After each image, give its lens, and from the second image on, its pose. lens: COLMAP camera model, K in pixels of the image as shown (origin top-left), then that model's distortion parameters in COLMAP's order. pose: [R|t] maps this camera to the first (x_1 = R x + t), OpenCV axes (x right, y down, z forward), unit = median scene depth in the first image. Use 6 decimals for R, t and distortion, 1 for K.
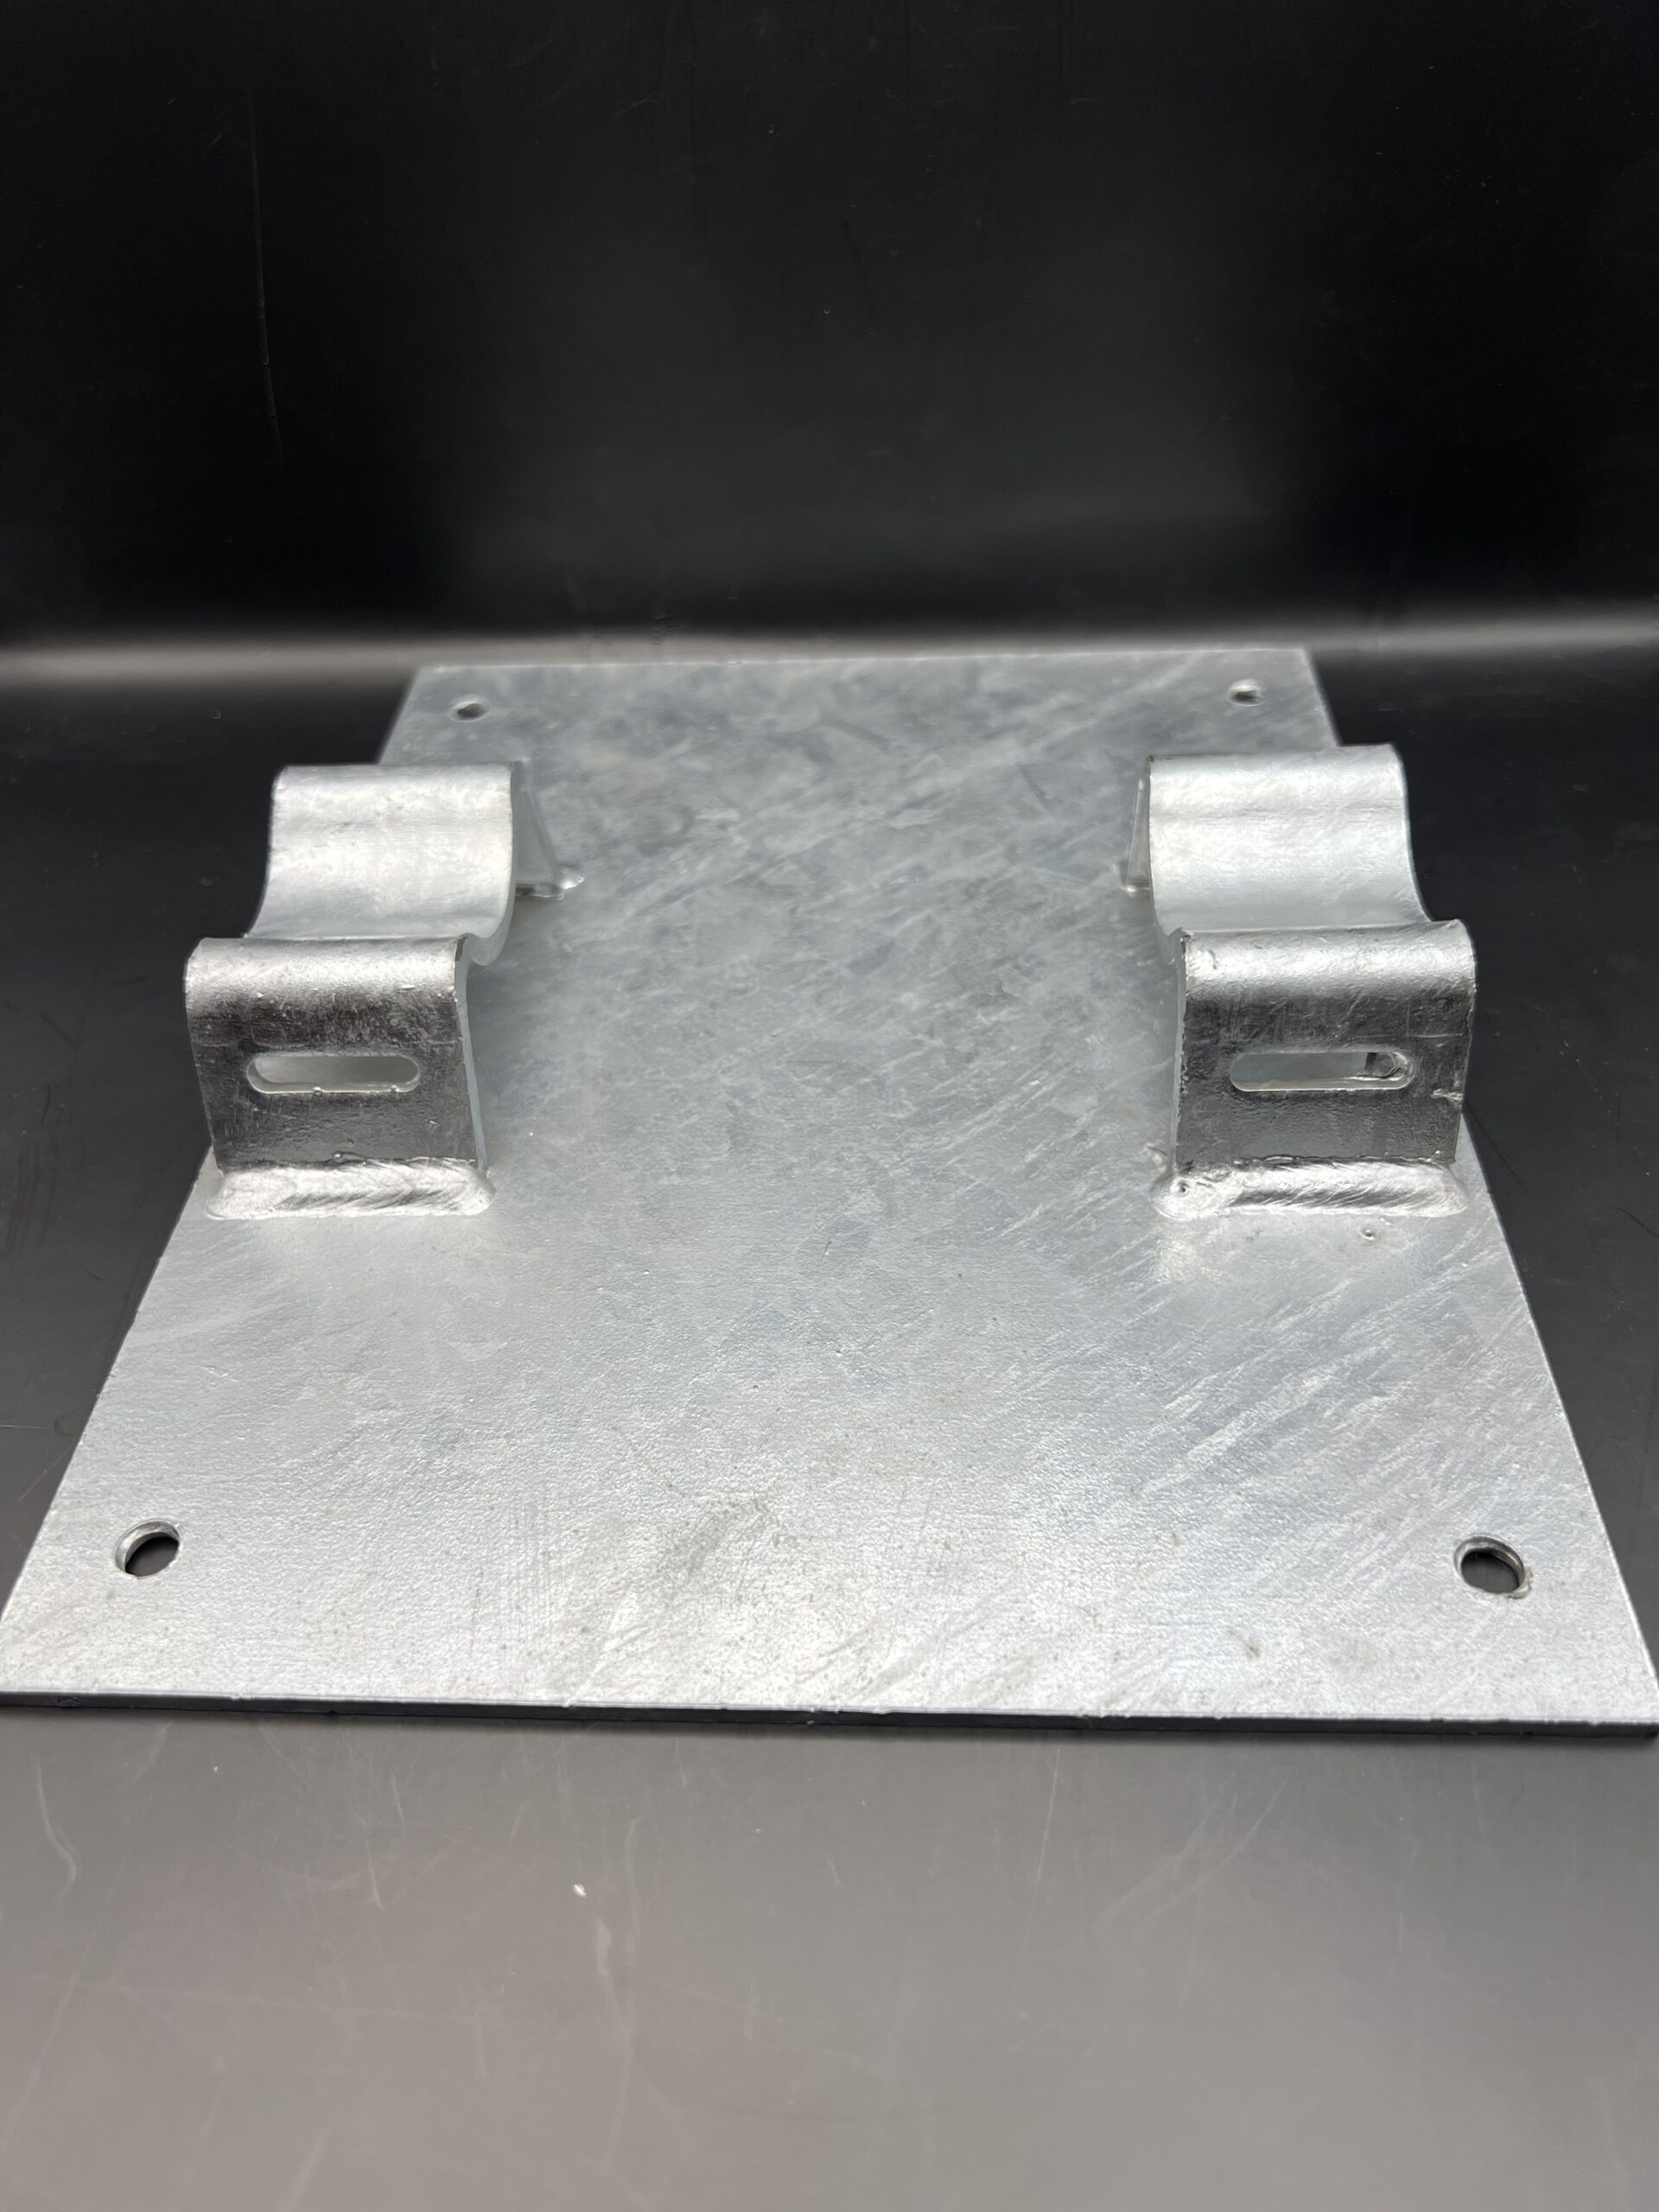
lens RADIAL K [[1728.4, 0, 831.0], [0, 1728.4, 1125.2], [0, 0, 1]] dist [-0.031416, 0.013462]
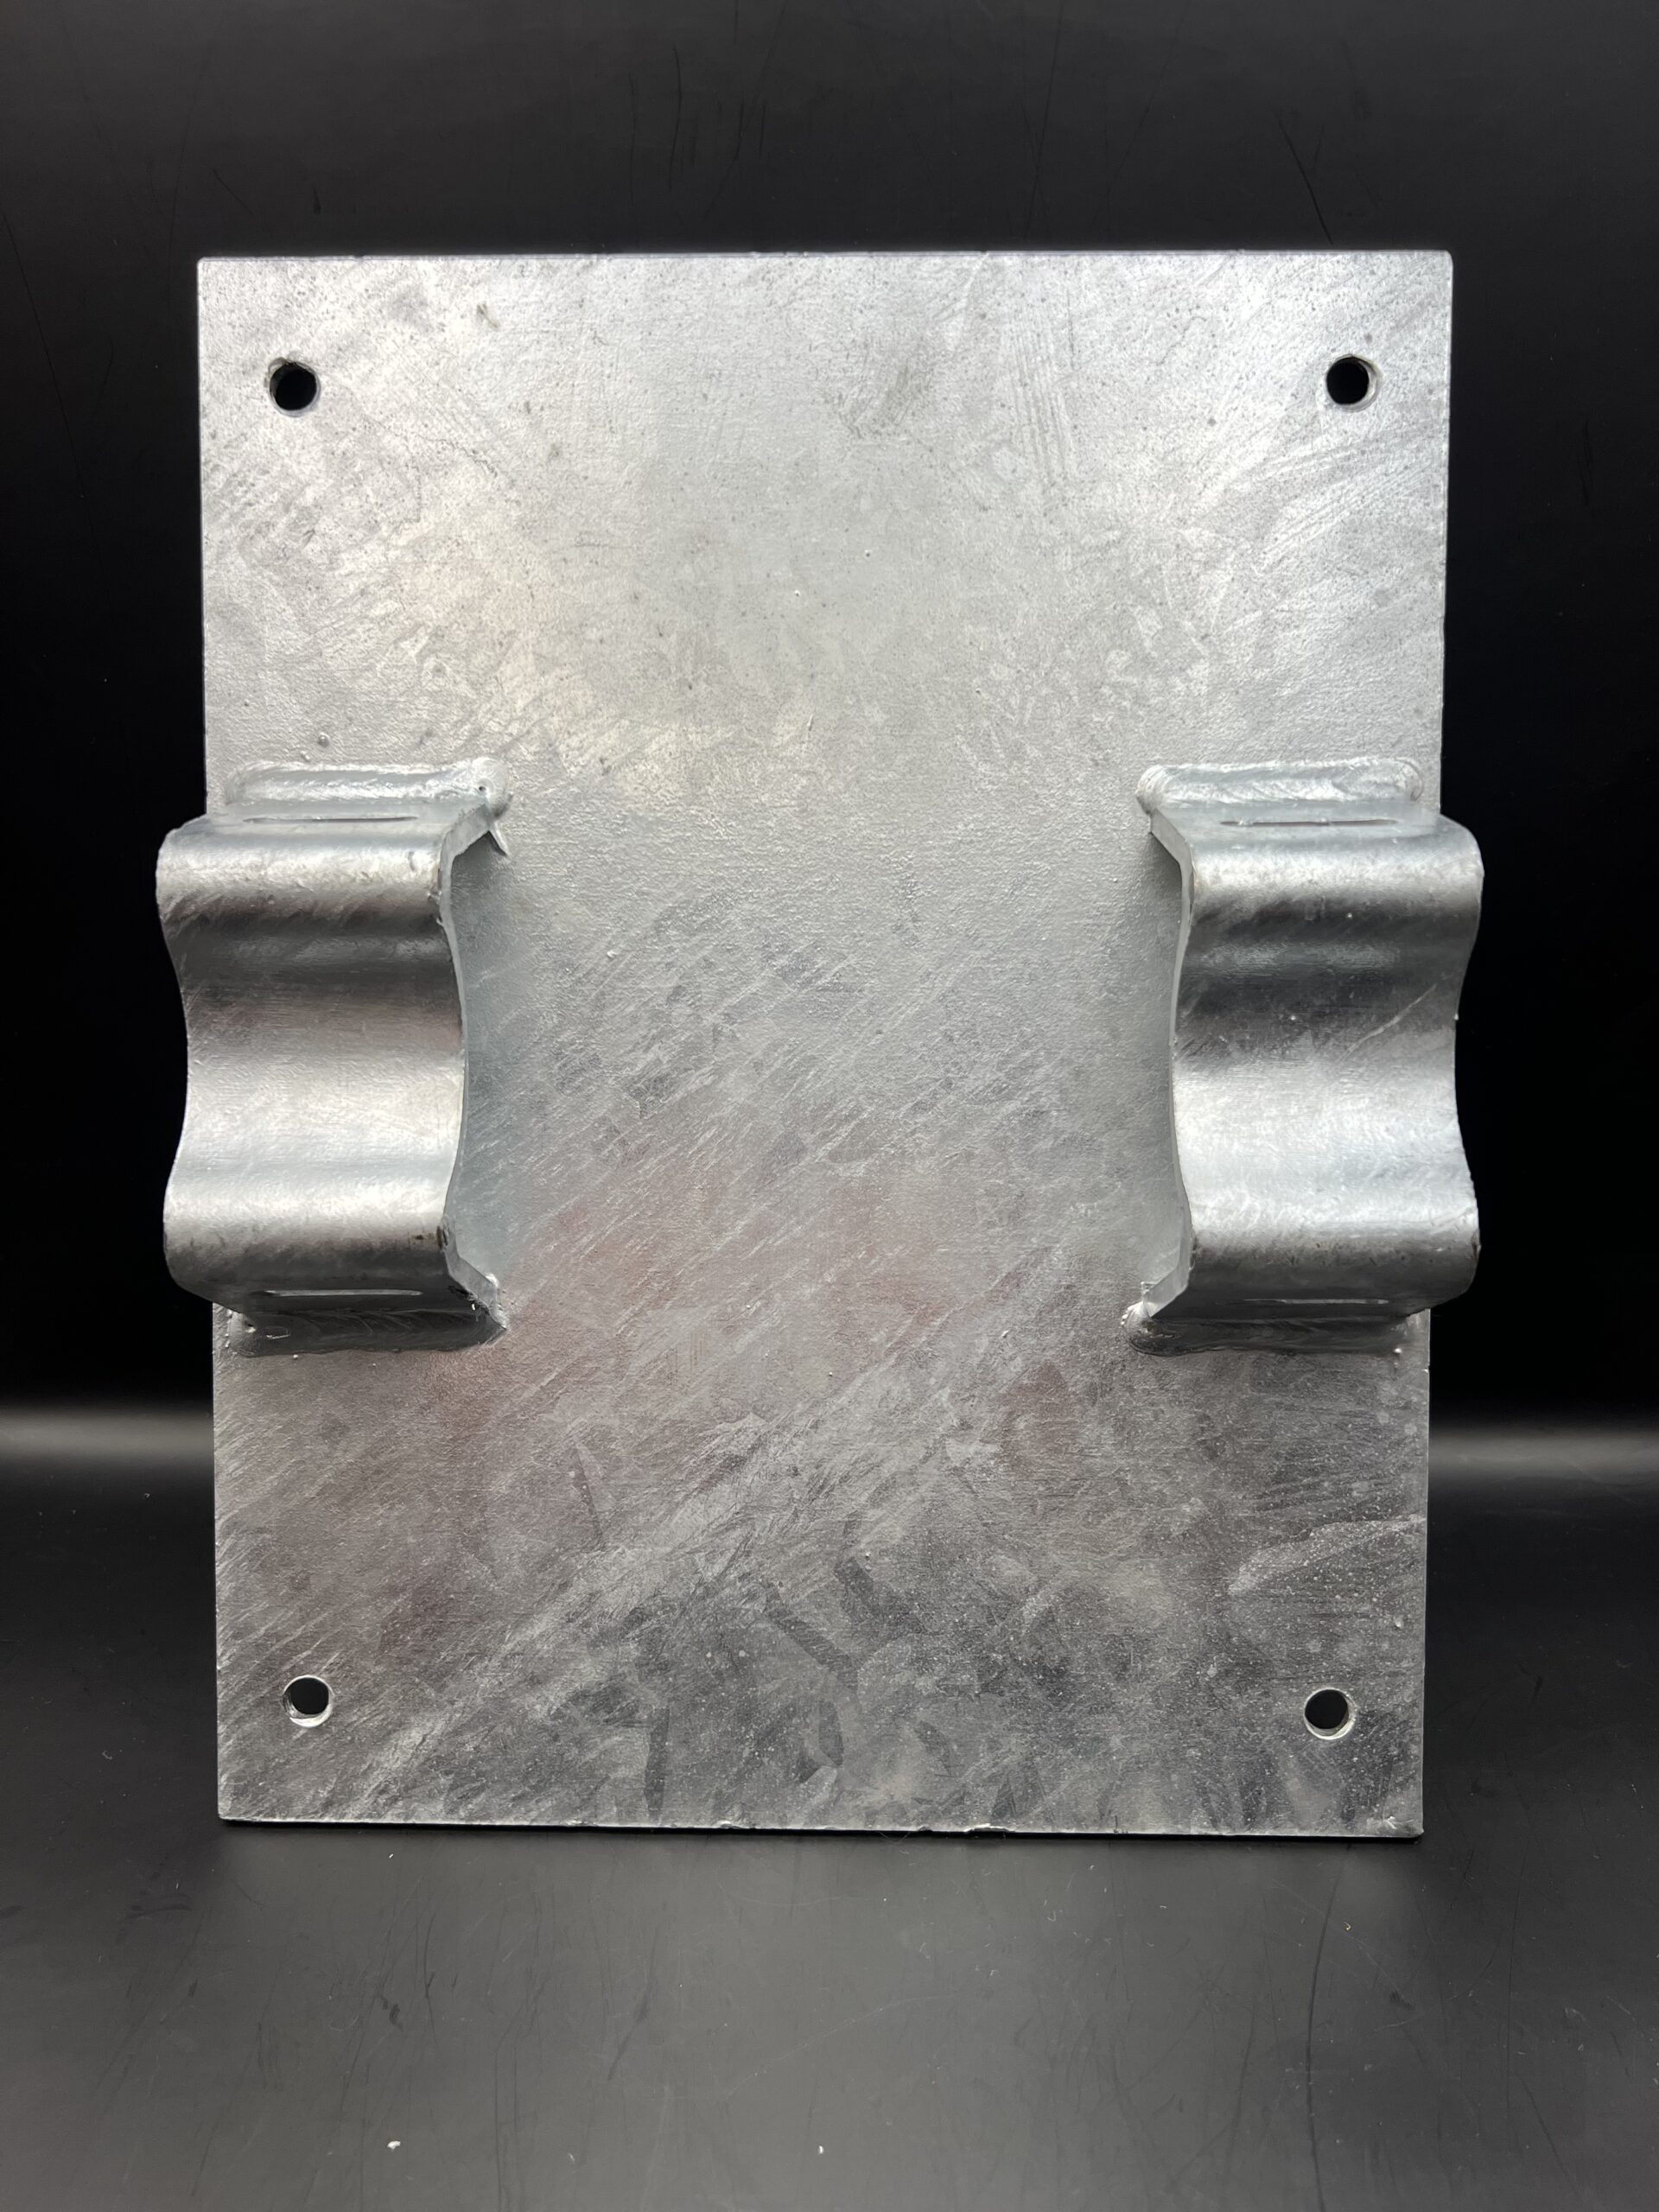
lens RADIAL K [[1728.4, 0, 822.2], [0, 1728.4, 1109.6], [0, 0, 1]] dist [-0.031416, 0.013462]
pose [[-0.996803, 0.032458, 0.073002, -0.067584], [0.028226, -0.711747, 0.701868, -0.731183], [0.074740, 0.701685, 0.708556, 0.341755]]
